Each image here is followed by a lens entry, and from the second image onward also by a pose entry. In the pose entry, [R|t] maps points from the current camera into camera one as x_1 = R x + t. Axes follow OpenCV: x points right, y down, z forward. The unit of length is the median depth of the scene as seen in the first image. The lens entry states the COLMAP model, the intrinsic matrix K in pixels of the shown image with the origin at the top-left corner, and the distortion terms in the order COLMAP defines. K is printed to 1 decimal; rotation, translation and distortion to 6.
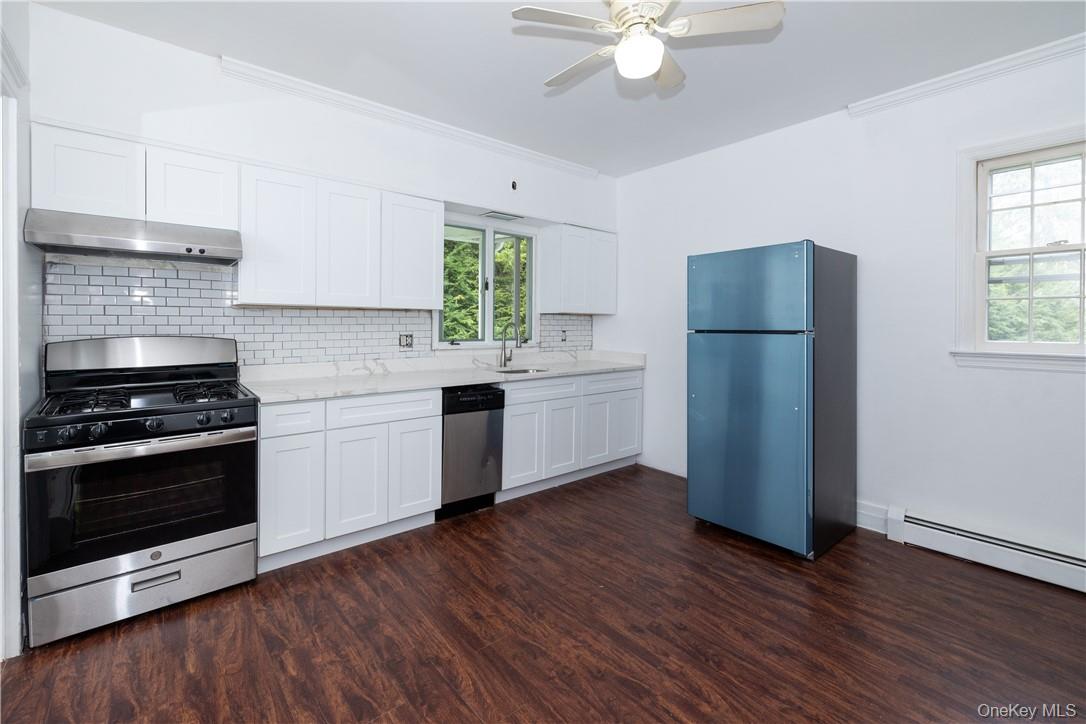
lens RADIAL K [[464.1, 0, 546.0], [0, 464.1, 331.0], [0, 0, 1]] dist [-0.000015, -0.000249]
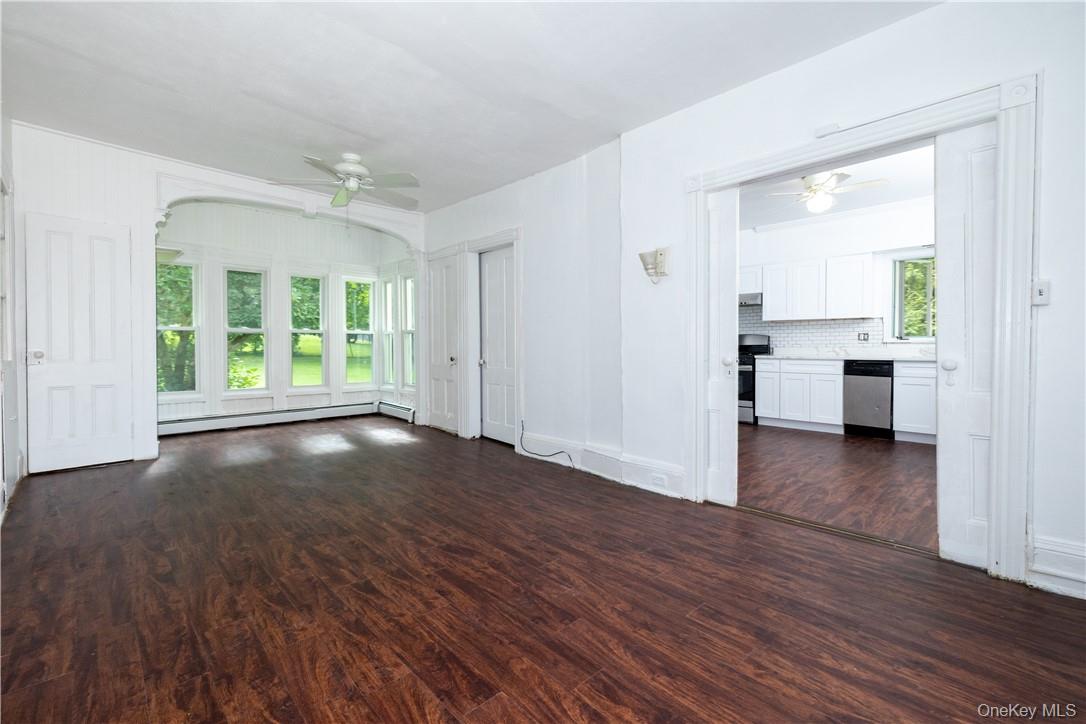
lens RADIAL K [[464.1, 0, 550.5], [0, 464.1, 350.4], [0, 0, 1]] dist [-0.000015, -0.000249]
pose [[0.073026, 0.006994, -0.997306, 1.669113], [-0.009076, 0.999939, 0.006348, 0.089402], [0.997289, 0.008588, 0.073085, -0.328475]]
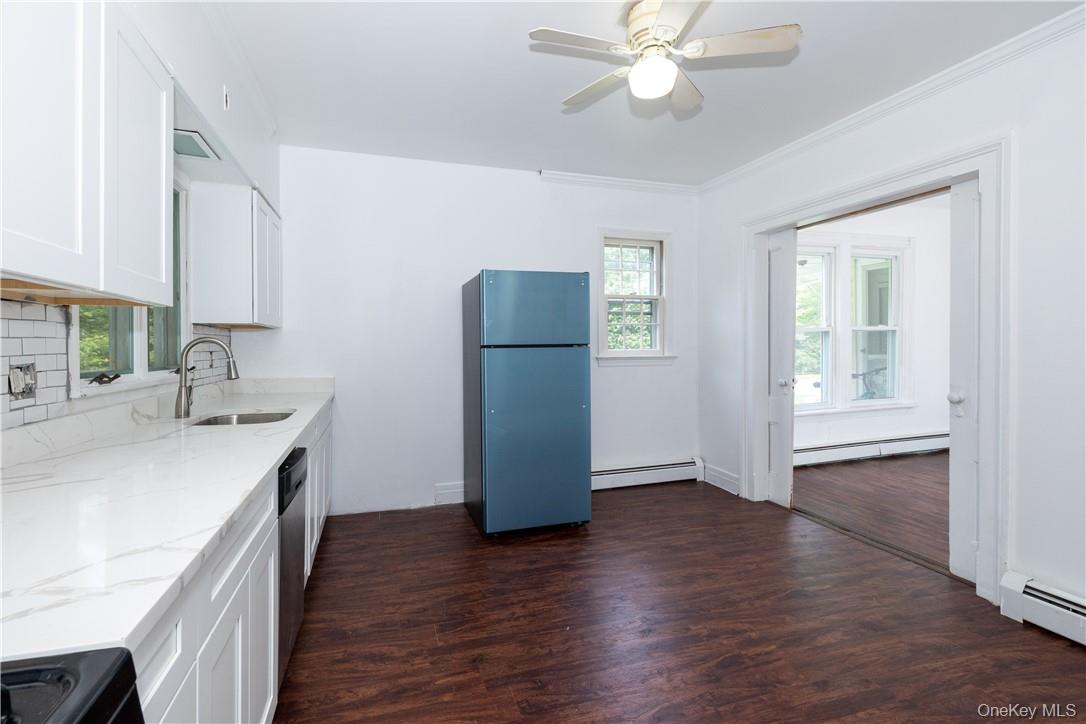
lens RADIAL K [[464.1, 0, 510.5], [0, 464.1, 342.1], [0, 0, 1]] dist [-0.000015, -0.000249]
pose [[0.422413, -0.003695, 0.906396, -0.621344], [0.022960, 0.999714, -0.006625, 0.000772], [-0.906112, 0.023609, 0.422378, 0.595871]]
